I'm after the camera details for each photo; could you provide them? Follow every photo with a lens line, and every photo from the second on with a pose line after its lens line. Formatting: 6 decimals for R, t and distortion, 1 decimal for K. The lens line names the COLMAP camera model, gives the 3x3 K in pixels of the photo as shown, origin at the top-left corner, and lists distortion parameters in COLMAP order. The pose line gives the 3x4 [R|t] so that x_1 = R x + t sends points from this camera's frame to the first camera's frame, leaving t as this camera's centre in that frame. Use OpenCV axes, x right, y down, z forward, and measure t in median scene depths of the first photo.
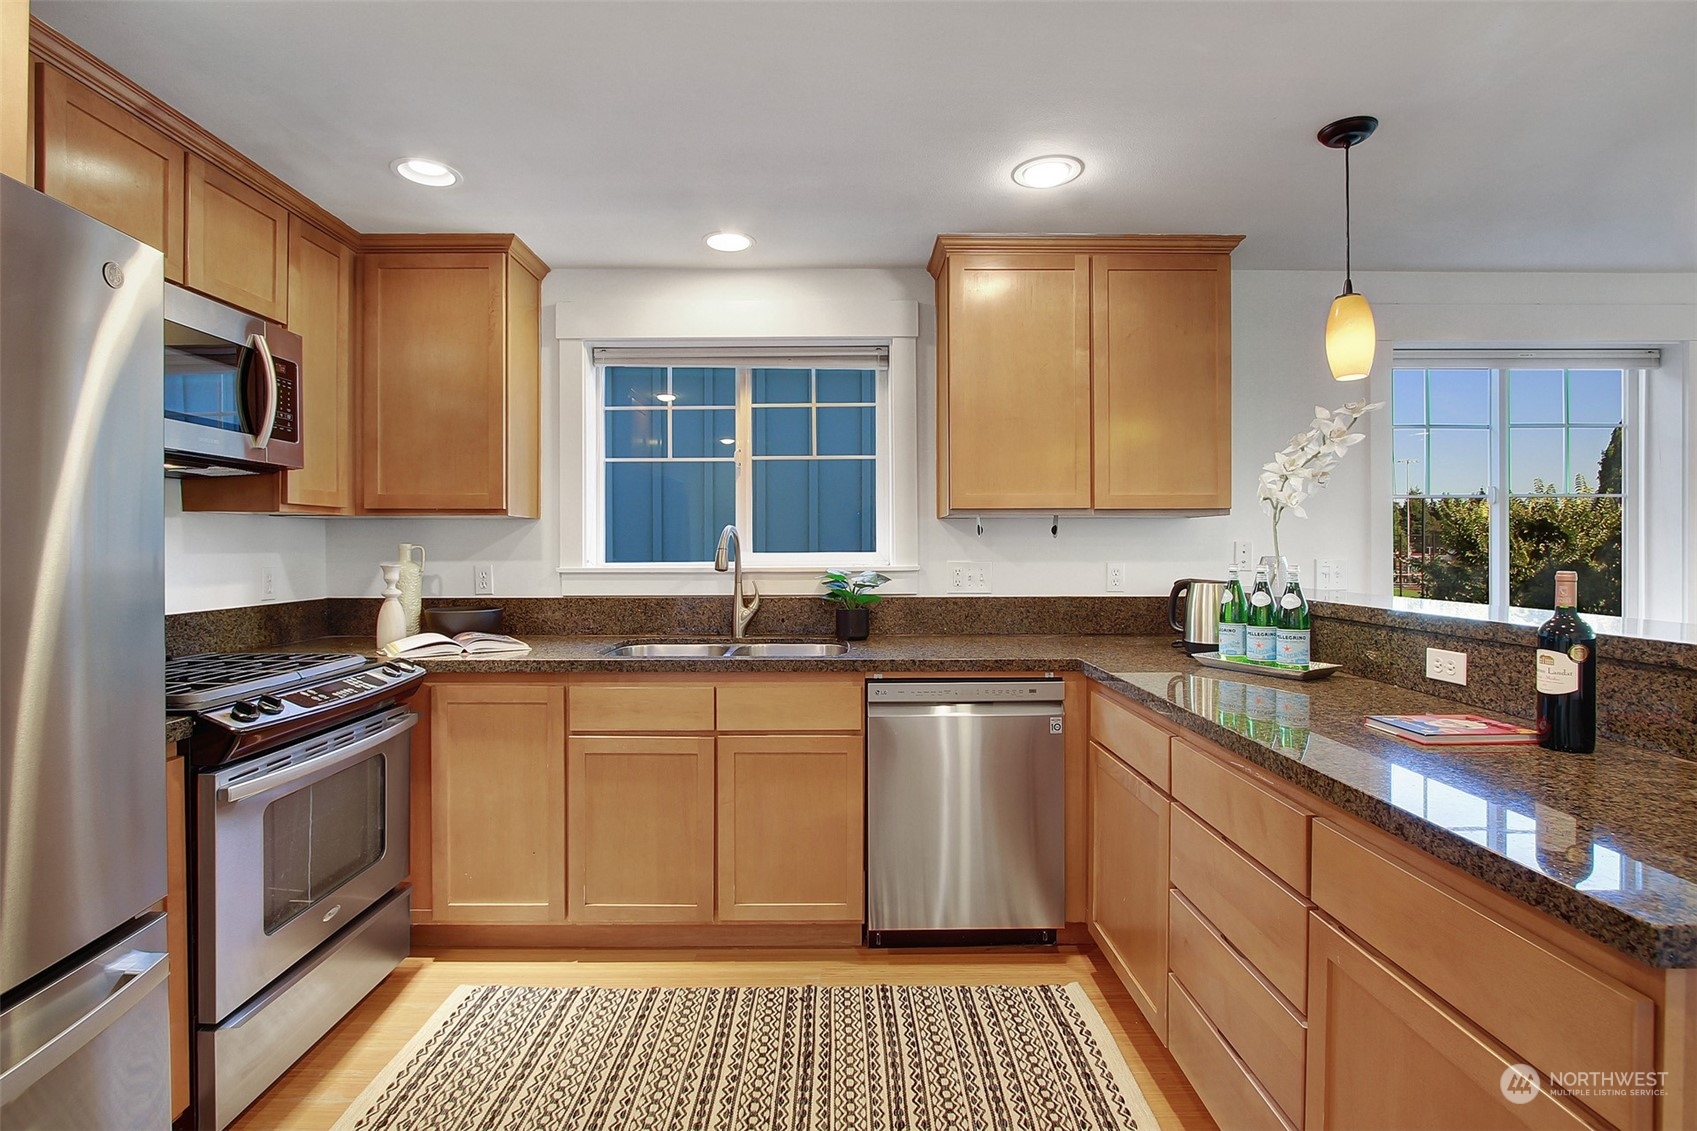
lens RADIAL K [[805.1, 0, 841.8], [0, 805.1, 553.5], [0, 0, 1]] dist [-0.014956, 0.002133]
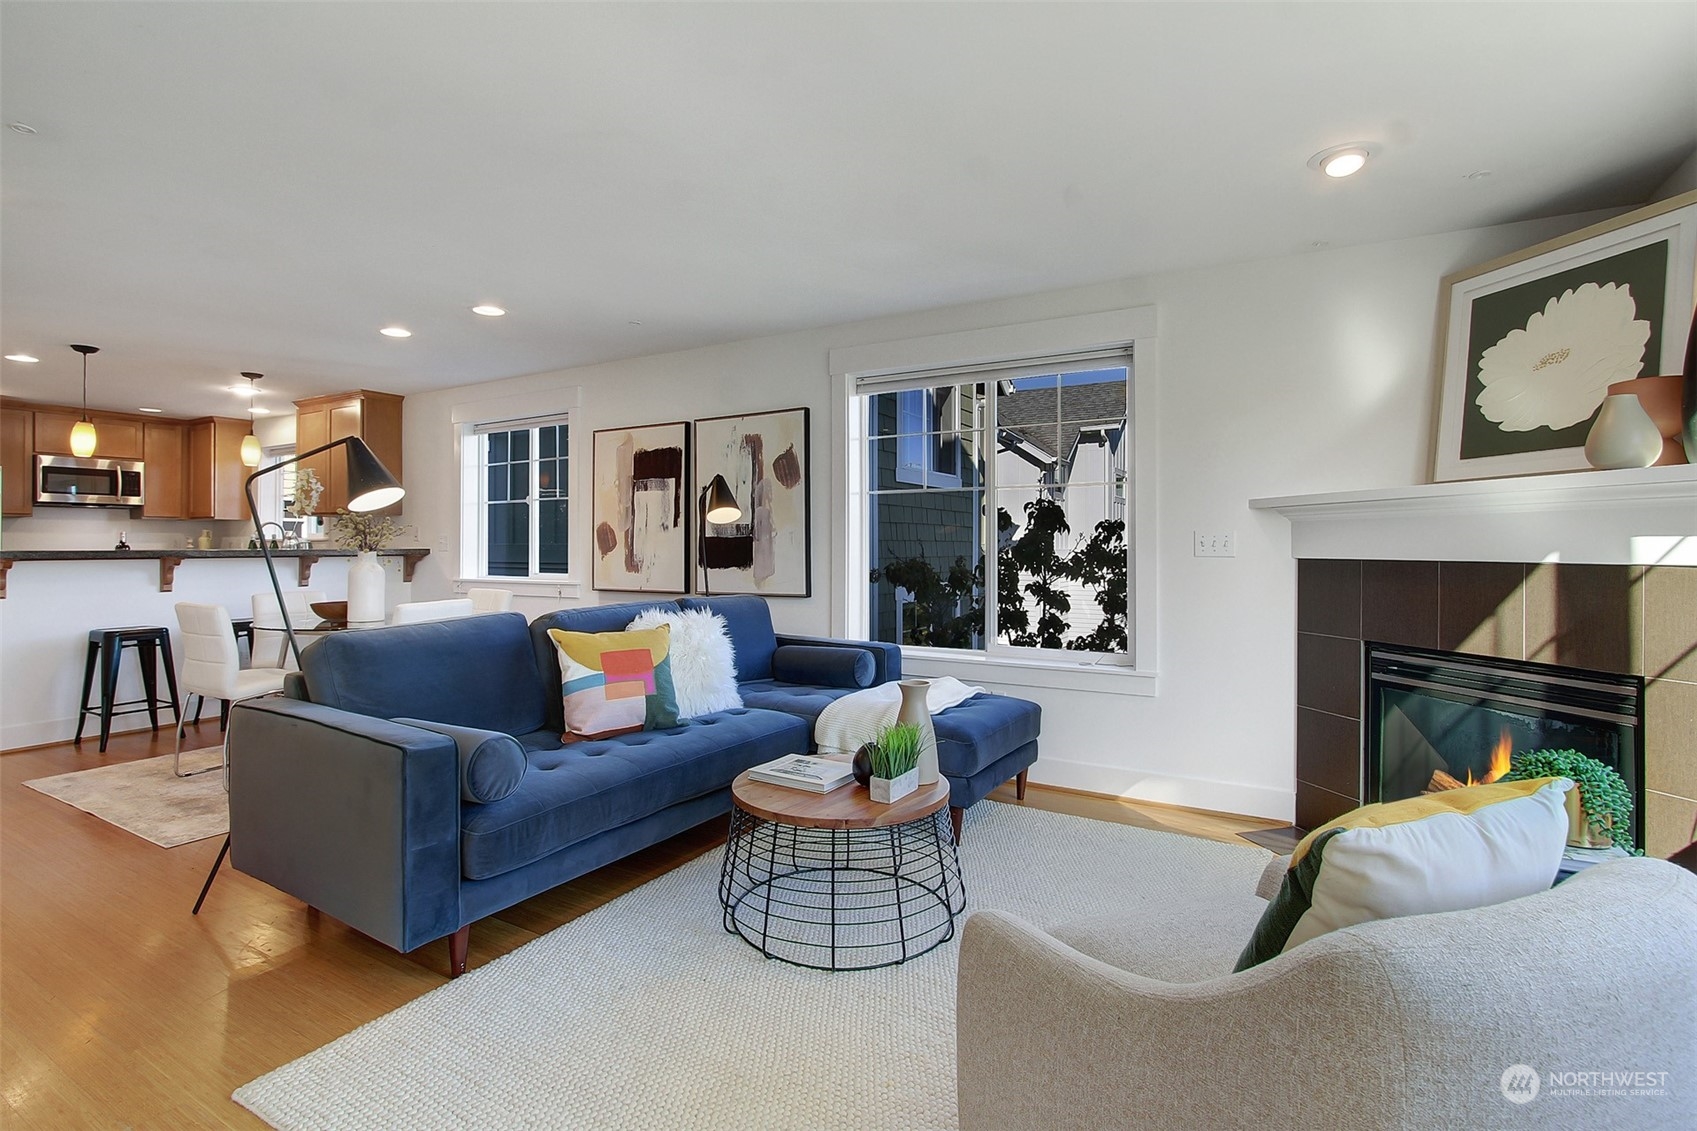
lens RADIAL K [[805.1, 0, 837.3], [0, 805.1, 542.5], [0, 0, 1]] dist [-0.014956, 0.002133]
pose [[0.855142, 0.001830, -0.518391, 3.084750], [-0.008559, 0.999907, -0.010590, 0.048551], [0.518324, 0.013493, 0.855078, -0.246768]]
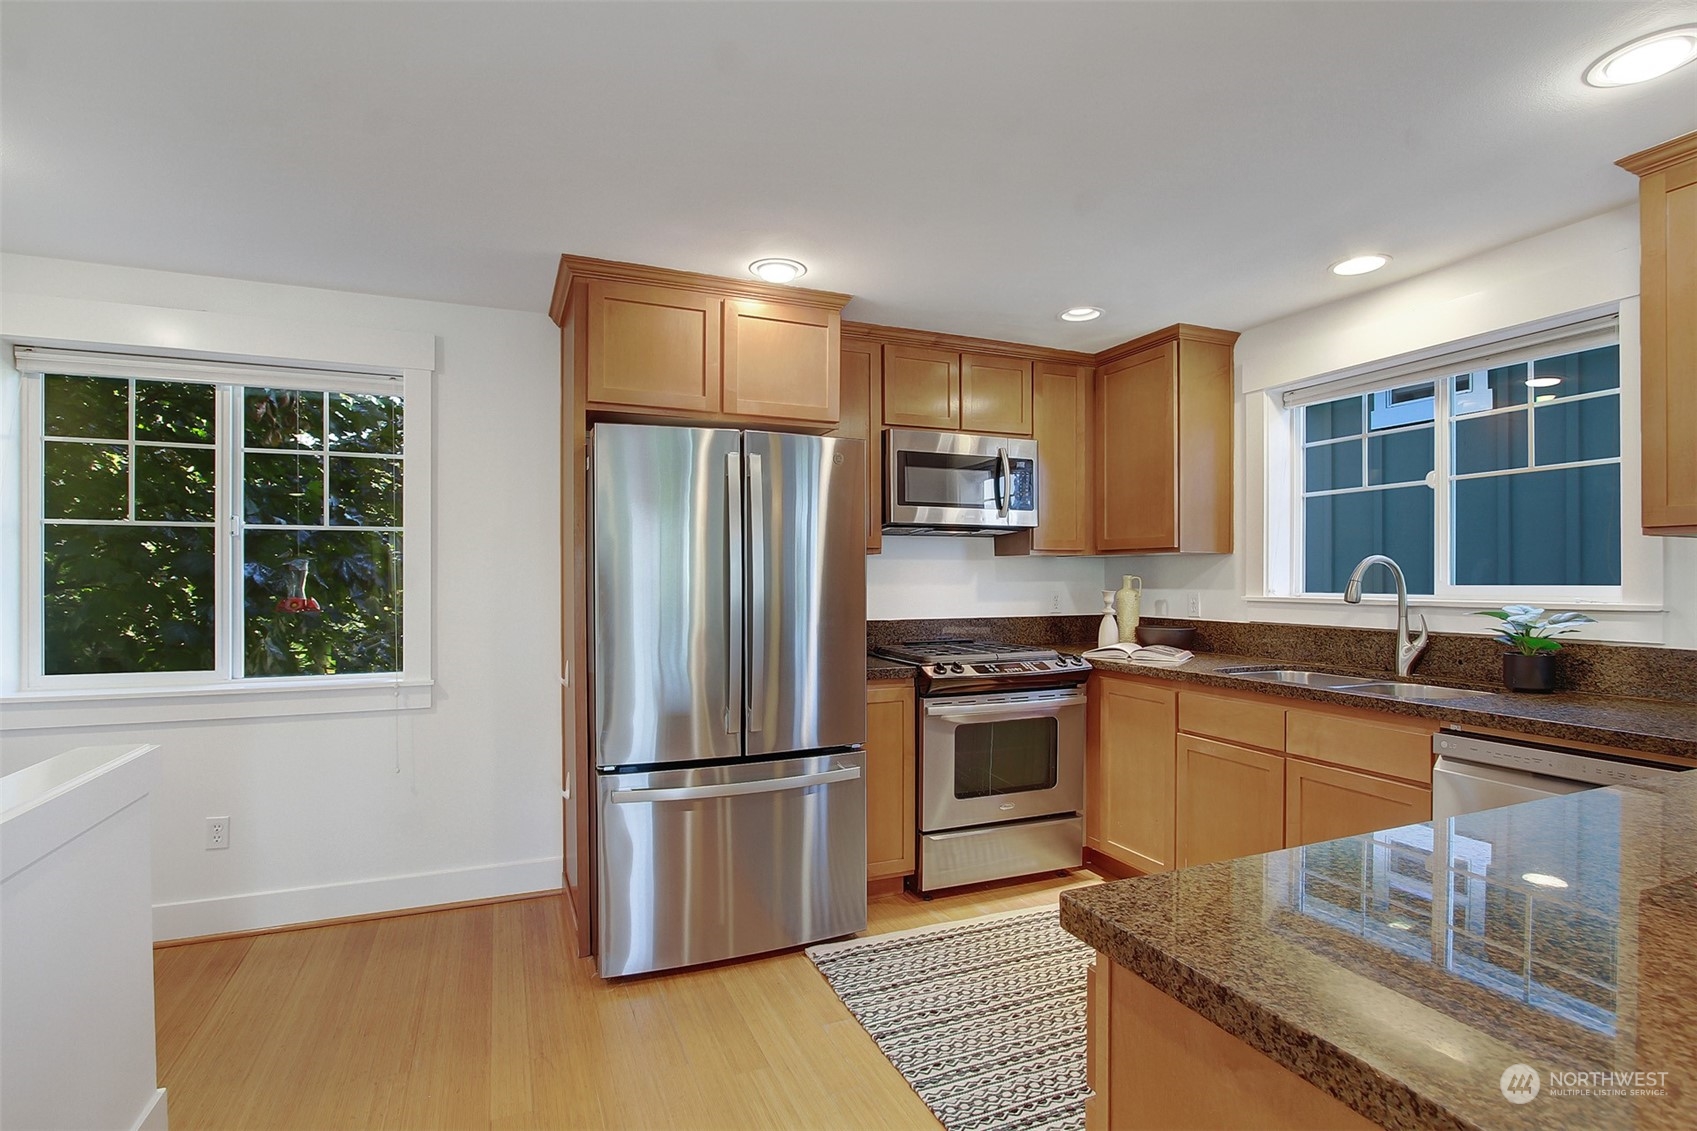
lens RADIAL K [[805.1, 0, 857.8], [0, 805.1, 579.6], [0, 0, 1]] dist [-0.014956, 0.002133]
pose [[0.399496, 0.003237, -0.916729, 0.560764], [-0.009610, 0.999954, -0.000657, 0.000242], [0.916684, 0.009072, 0.399509, 0.062794]]
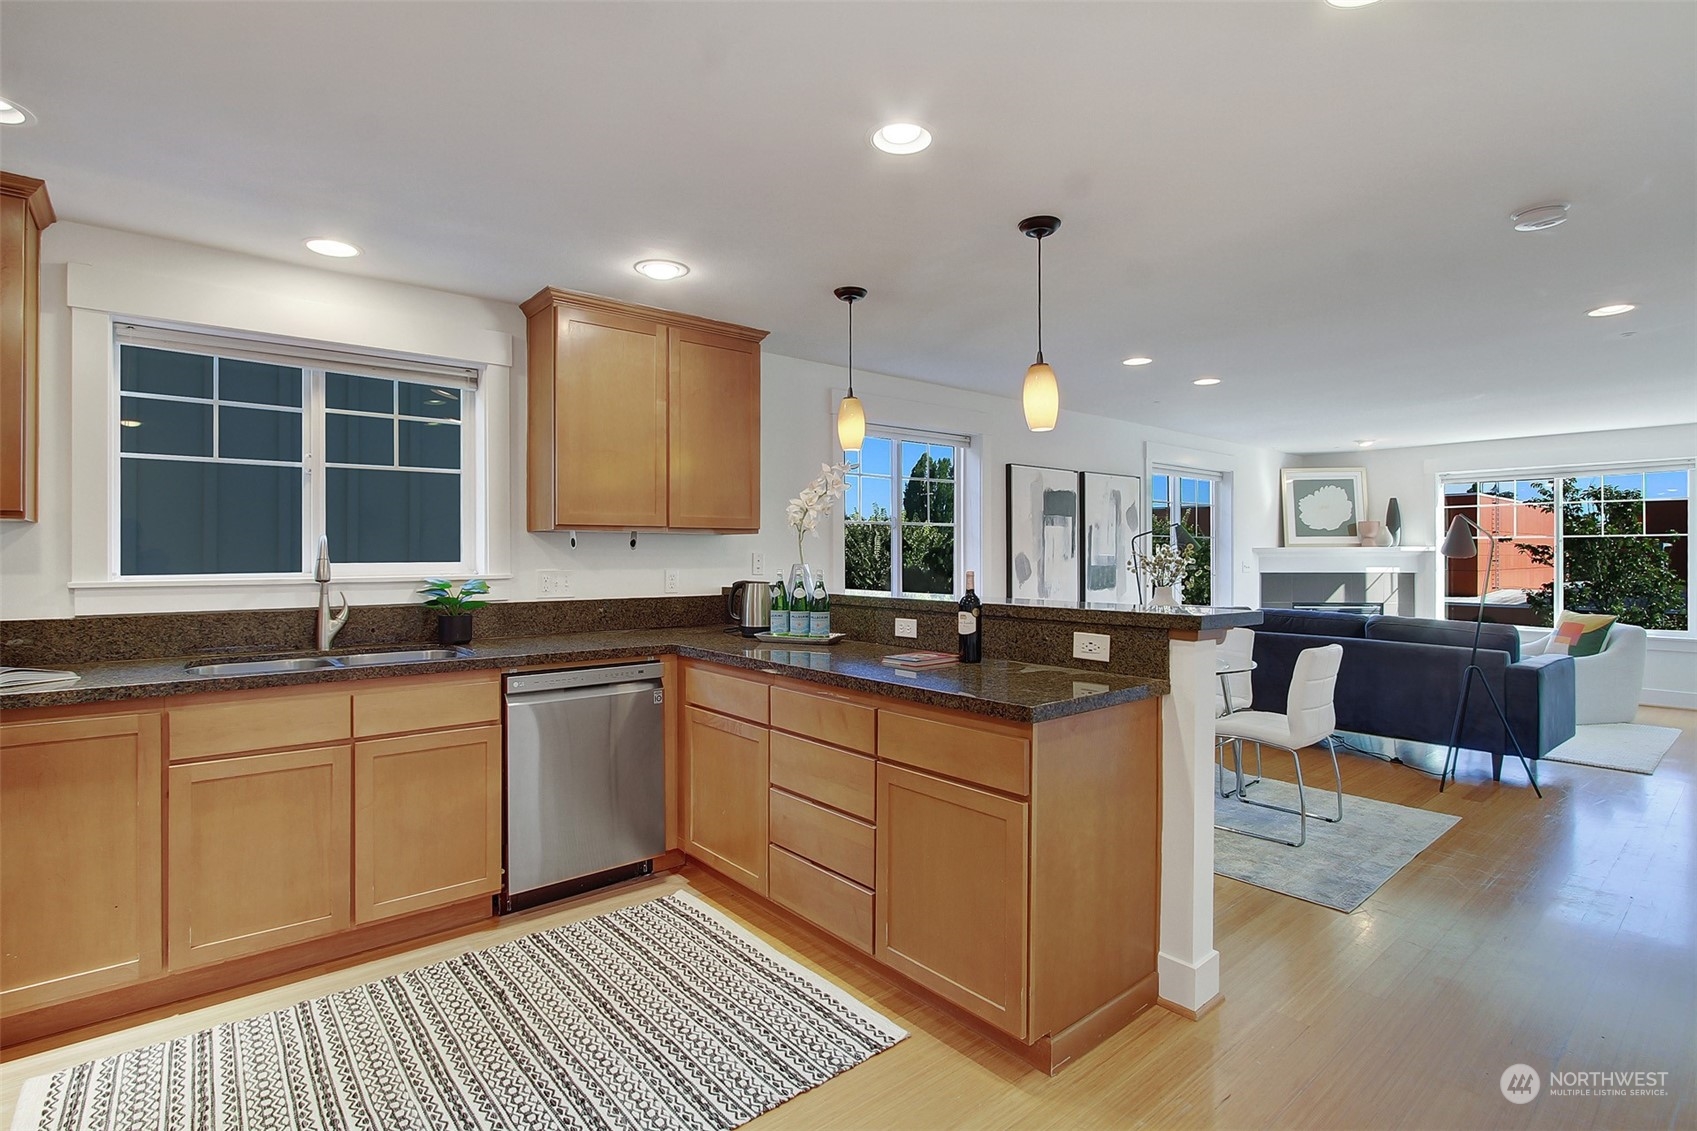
lens RADIAL K [[805.1, 0, 847.1], [0, 805.1, 558.4], [0, 0, 1]] dist [-0.014956, 0.002133]
pose [[0.772382, -0.002077, 0.635155, -0.305724], [0.003812, 0.999992, -0.001366, -0.003580], [-0.635147, 0.003477, 0.772383, -0.175249]]
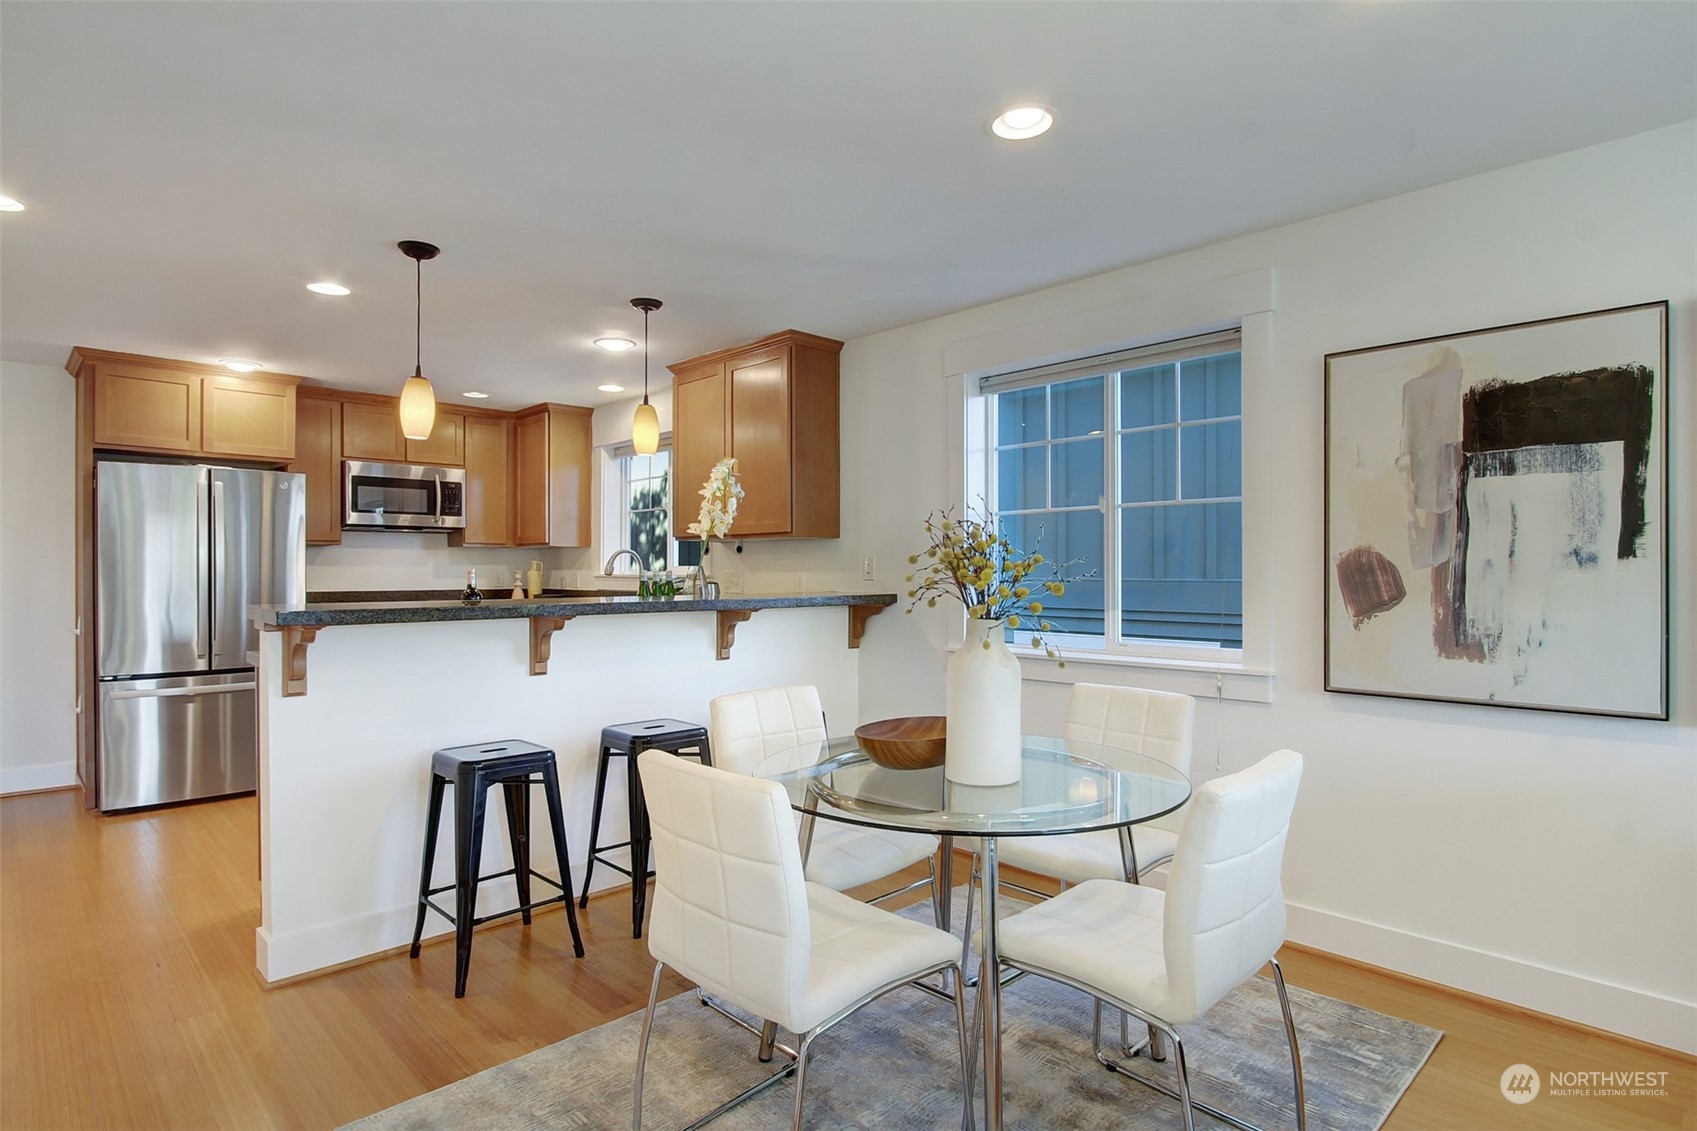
lens RADIAL K [[902.8, 0, 848.6], [0, 902.8, 572.4], [0, 0, 1]] dist [-0.018244, 0.004994]
pose [[0.684001, 0.004530, -0.729467, 1.840889], [-0.010488, 0.999938, -0.003625, 0.019325], [0.729406, 0.010130, 0.684006, 0.036979]]
